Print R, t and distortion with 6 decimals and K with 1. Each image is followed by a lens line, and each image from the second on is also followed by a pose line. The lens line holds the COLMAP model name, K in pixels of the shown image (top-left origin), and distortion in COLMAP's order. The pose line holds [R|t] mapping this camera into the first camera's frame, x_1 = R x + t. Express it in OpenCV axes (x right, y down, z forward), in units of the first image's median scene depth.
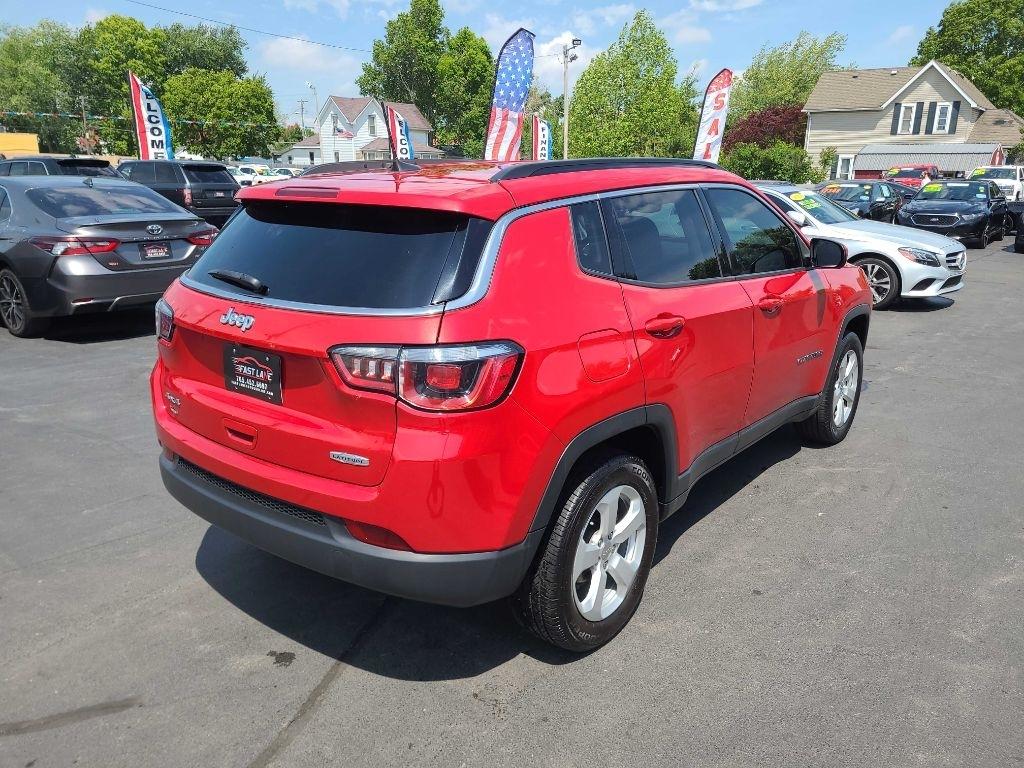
lens RADIAL K [[781.0, 0, 517.1], [0, 781.0, 378.7], [0, 0, 1]] dist [0.061318, -0.037823]
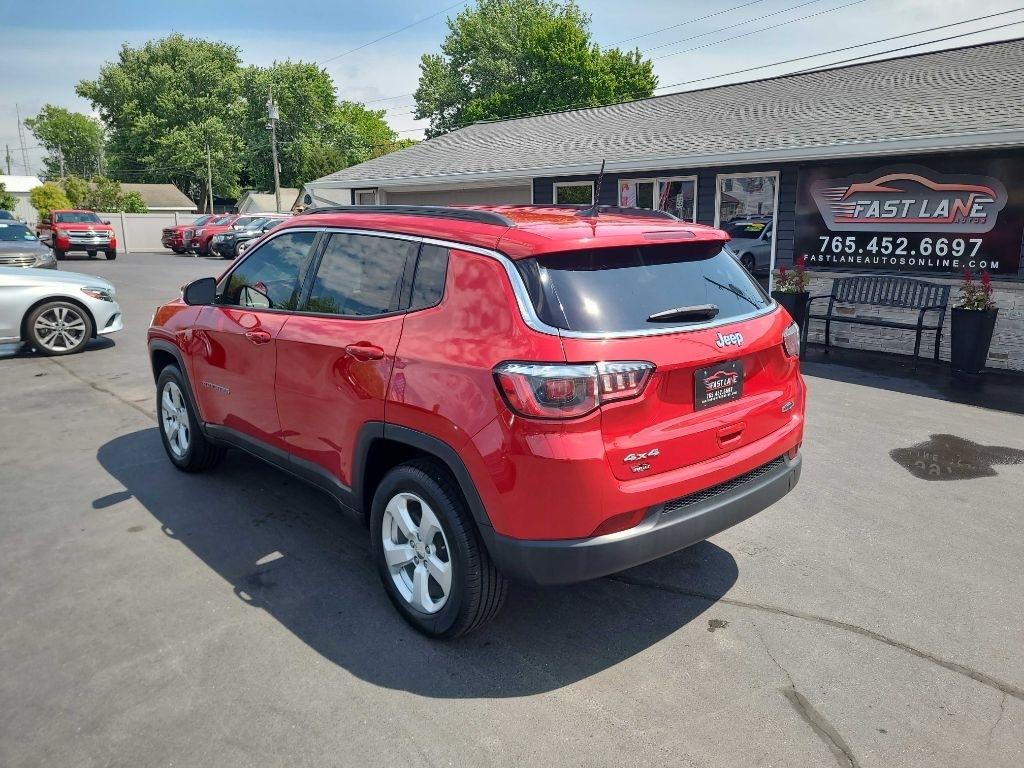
lens RADIAL K [[781.0, 0, 540.7], [0, 781.0, 365.1], [0, 0, 1]] dist [0.061318, -0.037823]
pose [[0.161272, -0.206829, 0.964994, -1.299419], [0.265803, 0.950765, 0.159358, -0.252940], [-0.950442, 0.230798, 0.208307, 0.857067]]
